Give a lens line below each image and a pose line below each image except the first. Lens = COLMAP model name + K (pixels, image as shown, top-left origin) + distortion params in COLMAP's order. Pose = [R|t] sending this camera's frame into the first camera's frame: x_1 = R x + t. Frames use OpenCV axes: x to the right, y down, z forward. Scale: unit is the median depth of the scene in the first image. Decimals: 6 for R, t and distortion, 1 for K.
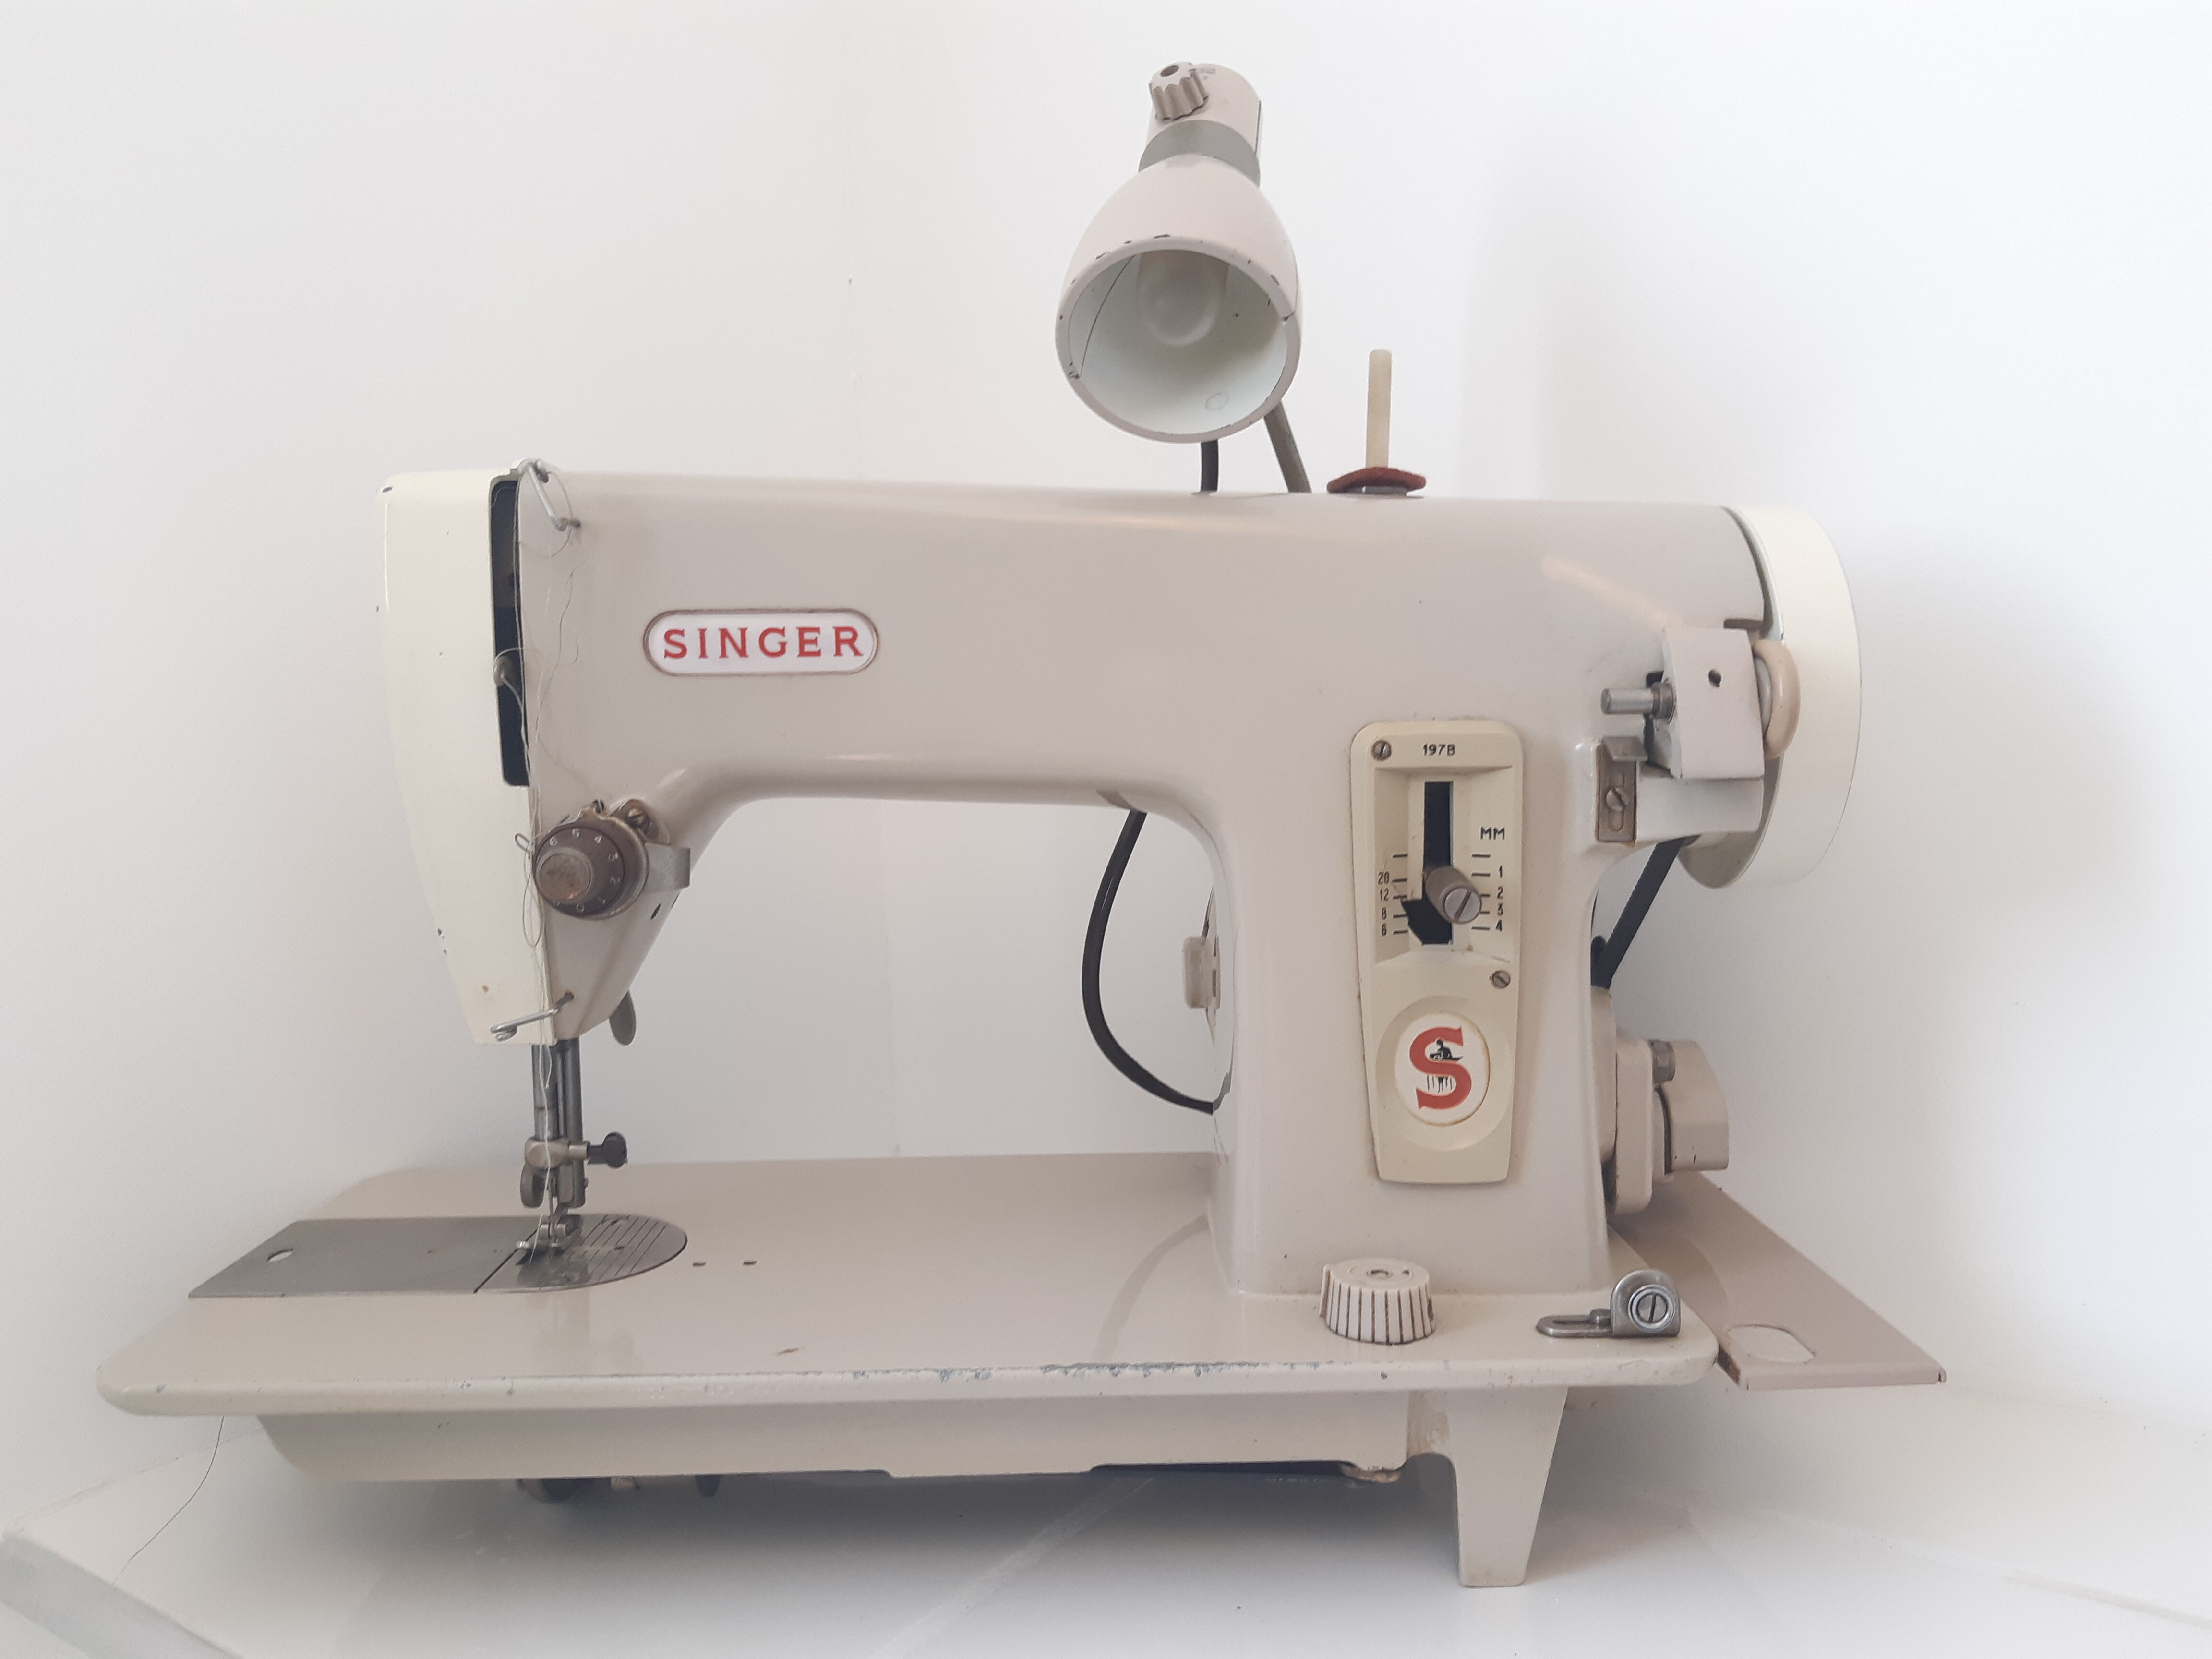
lens RADIAL K [[1816.1, 0, 1096.3], [0, 1816.1, 823.2], [0, 0, 1]] dist [0.129355, -0.314998]
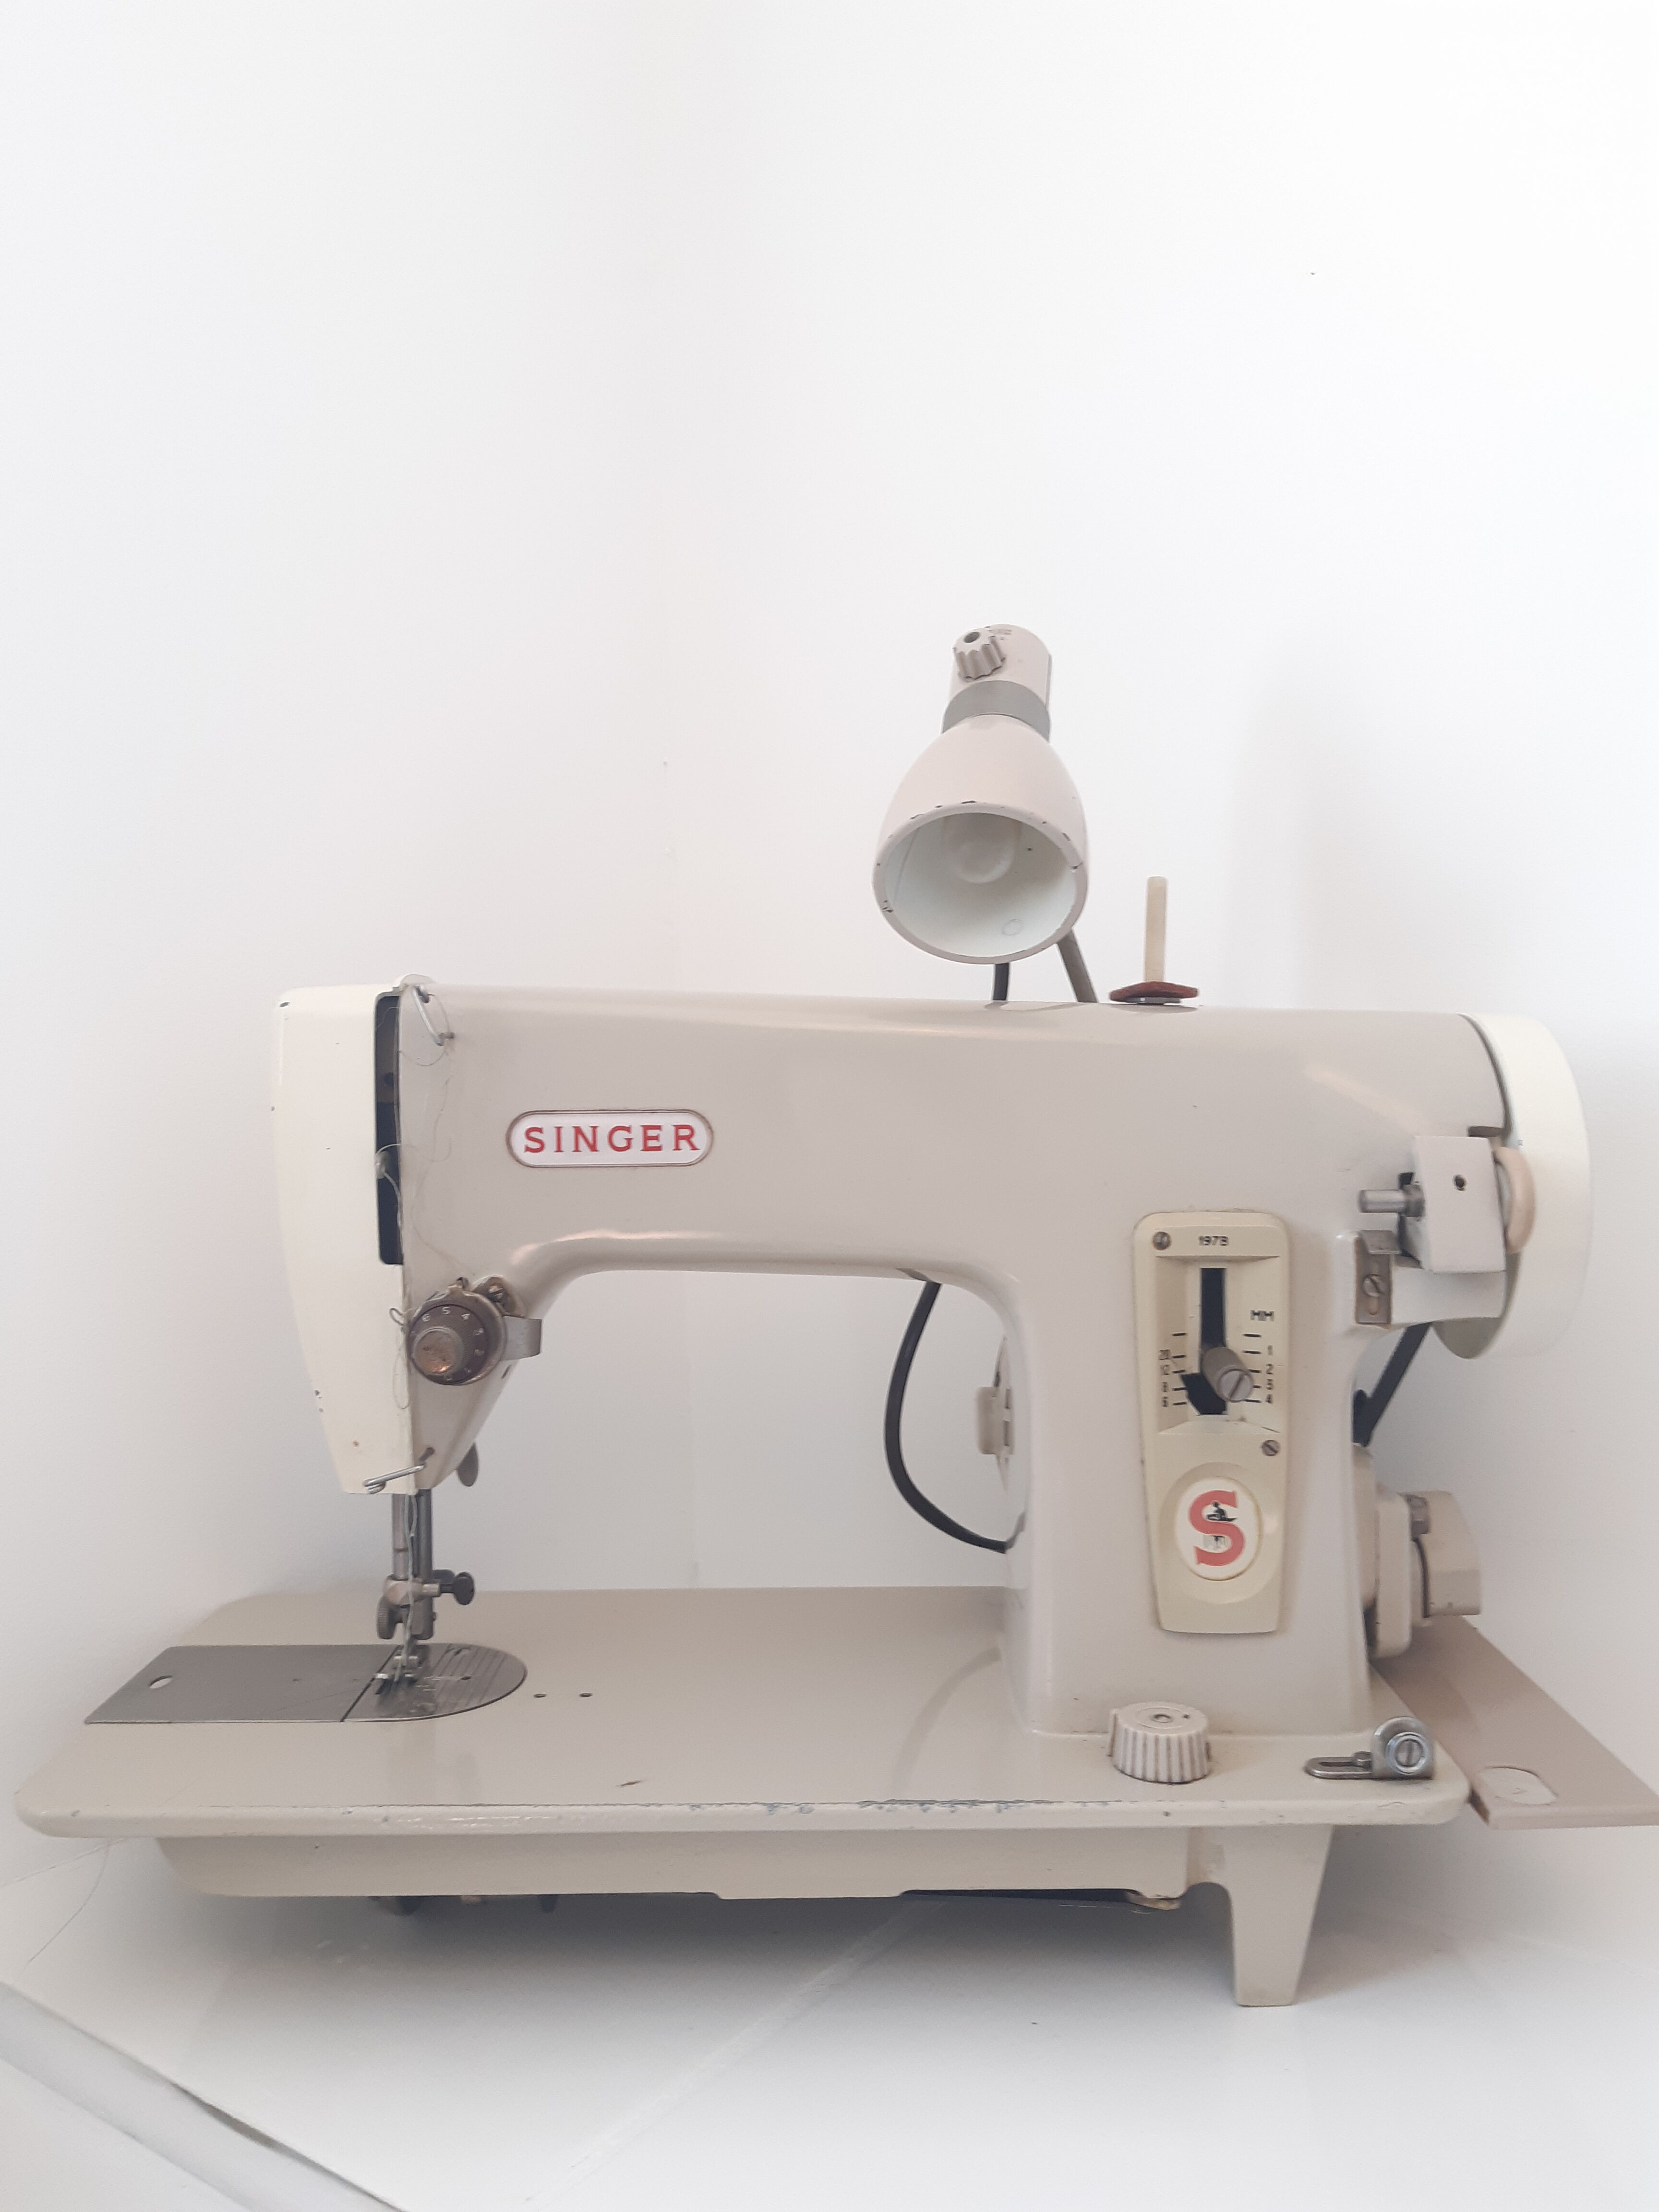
lens RADIAL K [[1816.1, 0, 829.5], [0, 1816.1, 1106.0], [0, 0, 1]] dist [0.129355, -0.314998]
pose [[0.999852, 0.005808, -0.016168, -0.029861], [-0.006596, 0.998772, -0.049110, -0.065863], [0.015863, 0.049210, 0.998662, -0.126493]]
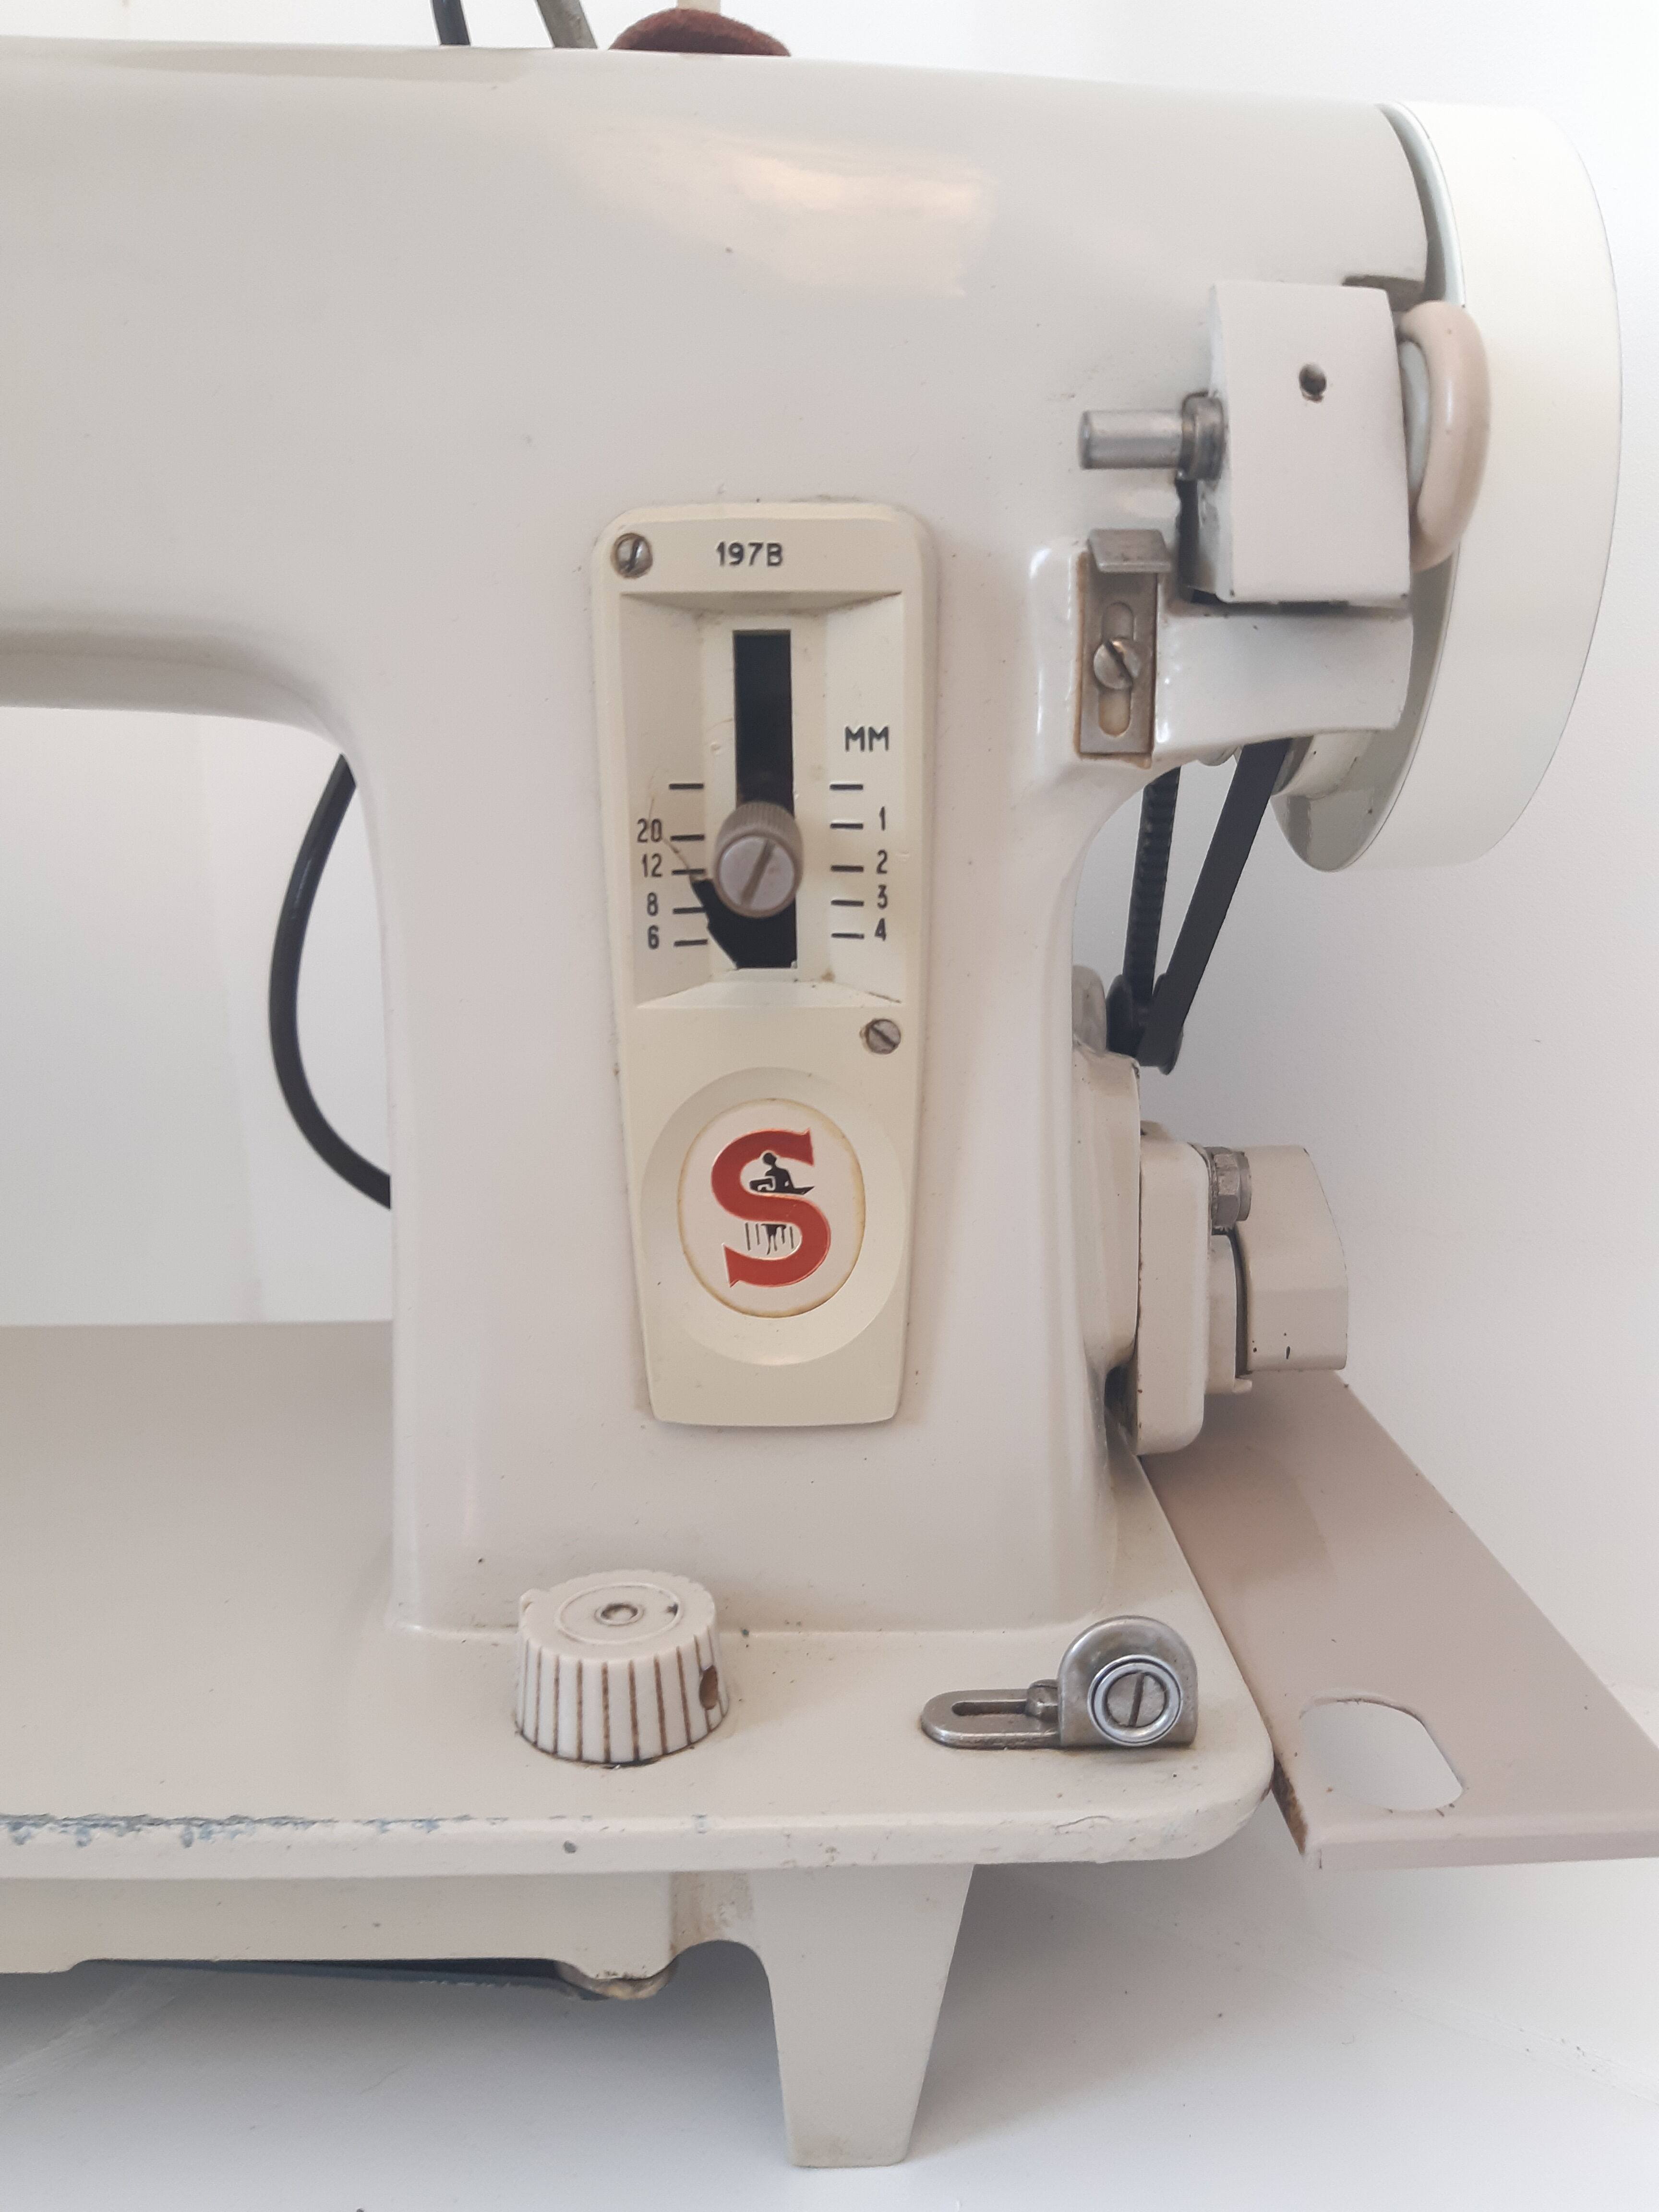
lens RADIAL K [[1816.9, 0, 859.4], [0, 1816.9, 1107.0], [0, 0, 1]] dist [0.105015, -0.250176]
pose [[0.999860, 0.006012, 0.015621, 0.208676], [-0.007638, 0.994314, 0.106212, 0.052210], [-0.014894, -0.106317, 0.994221, 0.503540]]
